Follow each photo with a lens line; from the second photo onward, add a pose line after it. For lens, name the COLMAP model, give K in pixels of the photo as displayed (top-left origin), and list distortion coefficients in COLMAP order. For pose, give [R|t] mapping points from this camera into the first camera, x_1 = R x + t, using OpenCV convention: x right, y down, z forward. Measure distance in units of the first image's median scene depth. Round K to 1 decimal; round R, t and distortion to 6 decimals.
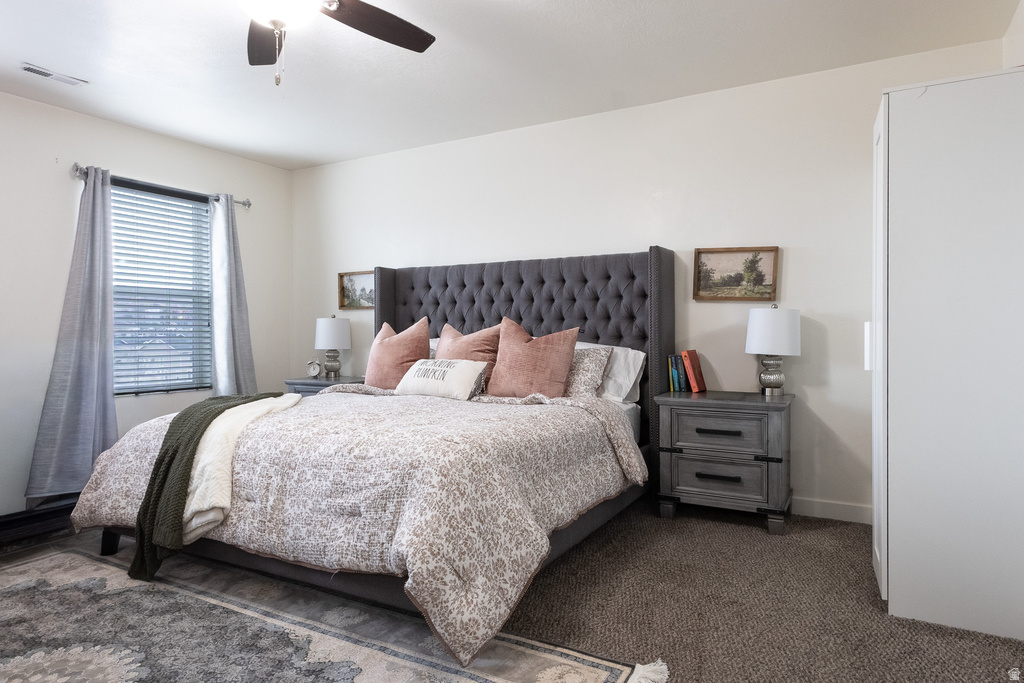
lens RADIAL K [[627.5, 0, 510.1], [0, 627.5, 340.6], [0, 0, 1]] dist [0.018285, -0.007439]
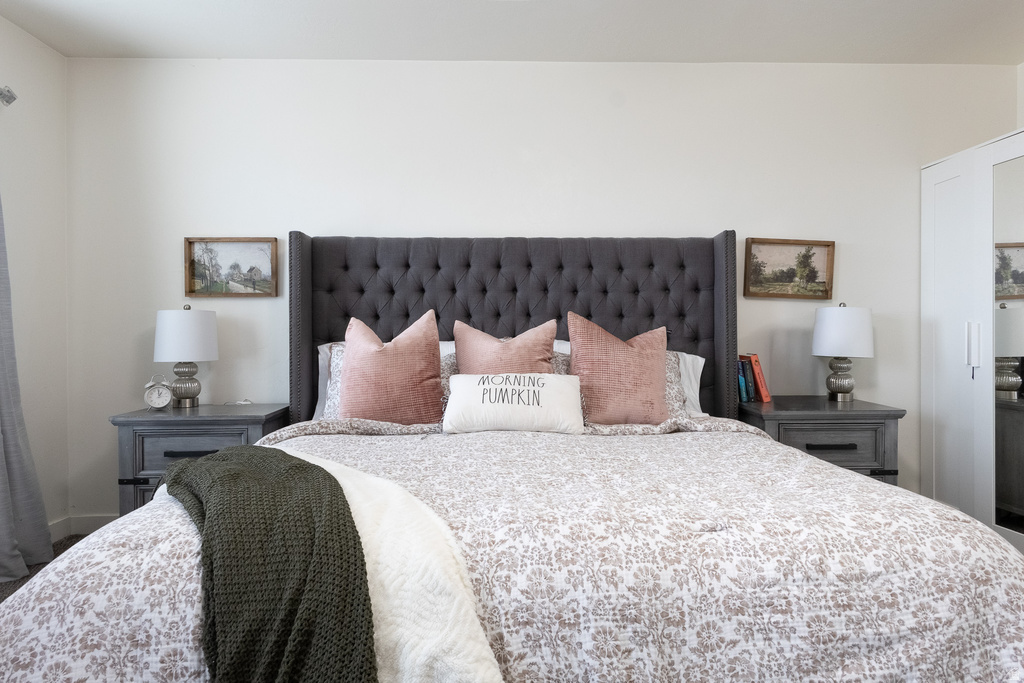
lens RADIAL K [[627.5, 0, 511.8], [0, 627.5, 337.6], [0, 0, 1]] dist [0.018285, -0.007439]
pose [[0.854293, -0.003501, 0.519780, -0.450207], [0.007615, 0.999954, -0.005780, -0.004645], [-0.519736, 0.008896, 0.854281, 0.428812]]
